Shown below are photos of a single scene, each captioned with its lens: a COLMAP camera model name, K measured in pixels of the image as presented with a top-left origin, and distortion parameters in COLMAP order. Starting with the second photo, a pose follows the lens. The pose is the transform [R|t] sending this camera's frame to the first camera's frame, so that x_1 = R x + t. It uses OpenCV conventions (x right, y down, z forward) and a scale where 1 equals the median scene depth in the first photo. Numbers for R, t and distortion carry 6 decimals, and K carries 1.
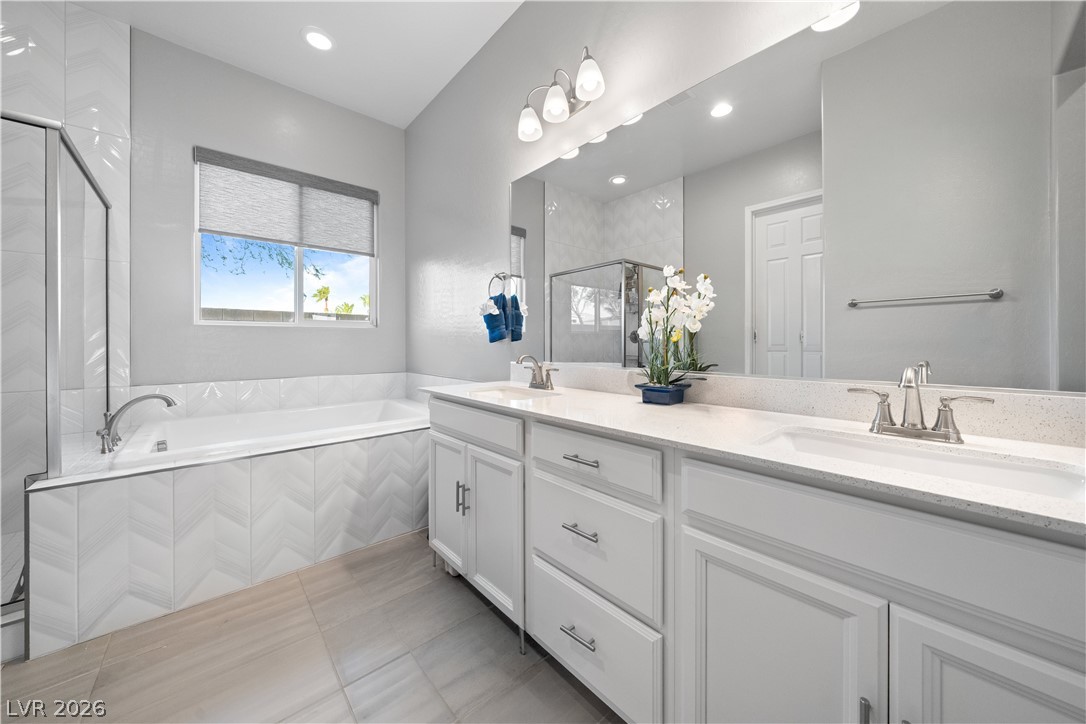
lens RADIAL K [[378.3, 0, 538.9], [0, 378.3, 338.4], [0, 0, 1]] dist [-0.005606, 0.000240]
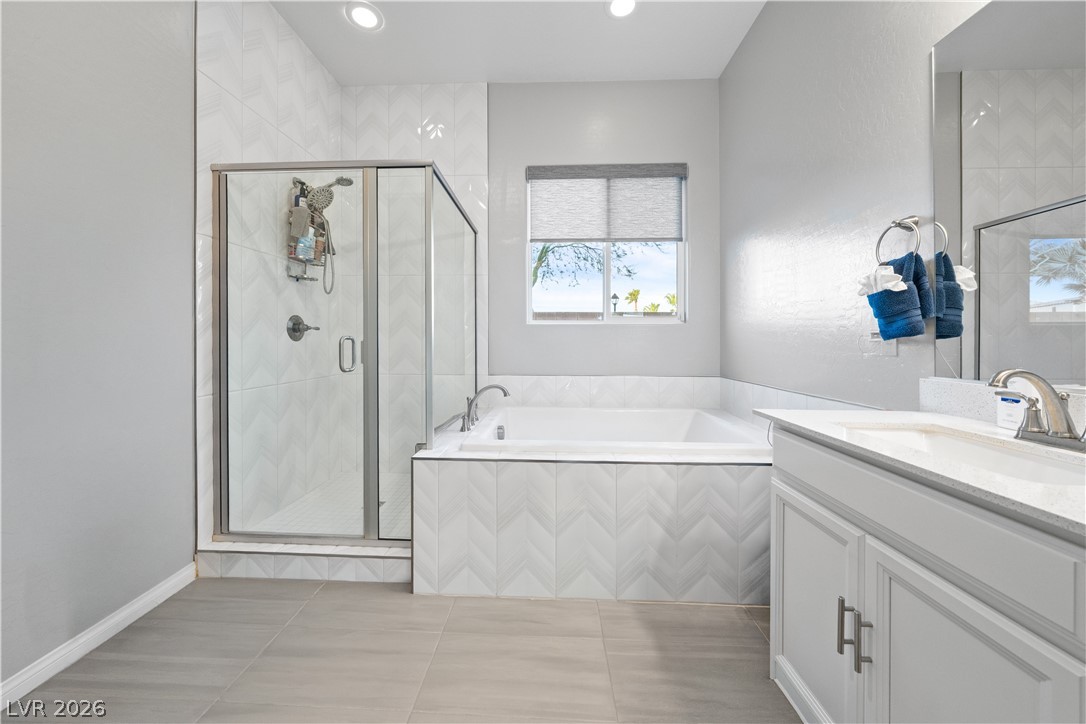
lens RADIAL K [[378.3, 0, 538.2], [0, 378.3, 341.7], [0, 0, 1]] dist [-0.005606, 0.000240]
pose [[0.720783, 0.006260, -0.693133, -0.110226], [0.002824, 0.999924, 0.011968, 0.003116], [0.693156, -0.010584, 0.720710, 0.222096]]
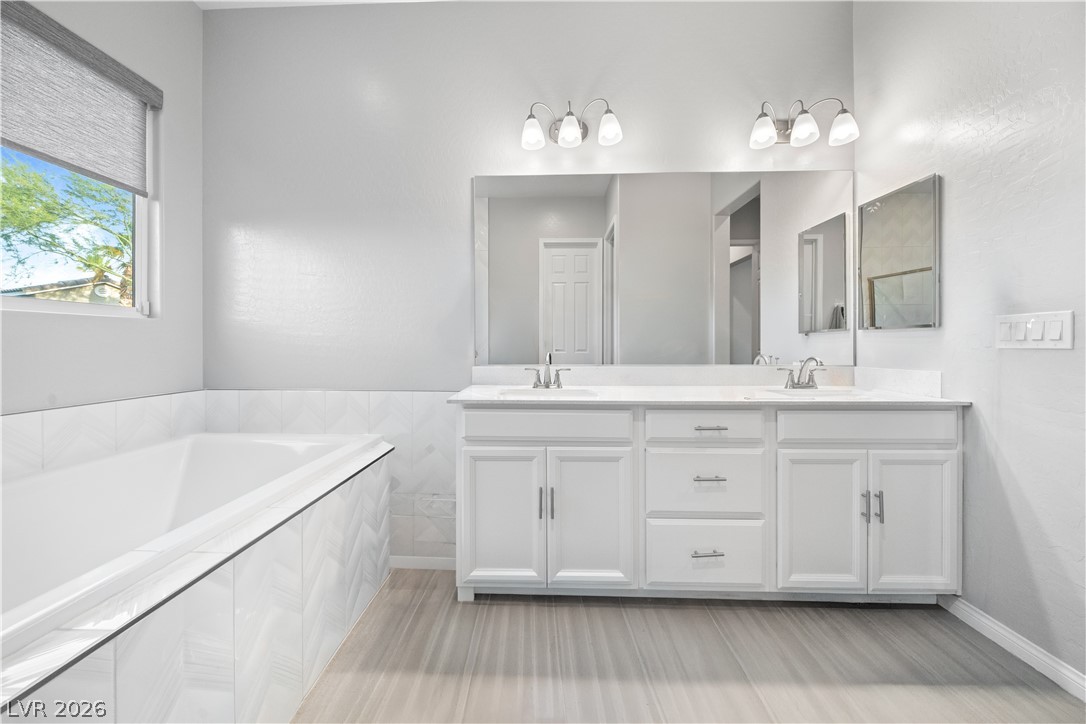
lens RADIAL K [[378.3, 0, 535.7], [0, 378.3, 339.7], [0, 0, 1]] dist [-0.005606, 0.000240]
pose [[0.686334, 0.013271, 0.727166, -0.655575], [-0.010797, 0.999909, -0.008058, 0.004121], [-0.727207, -0.002321, 0.686415, 0.239583]]
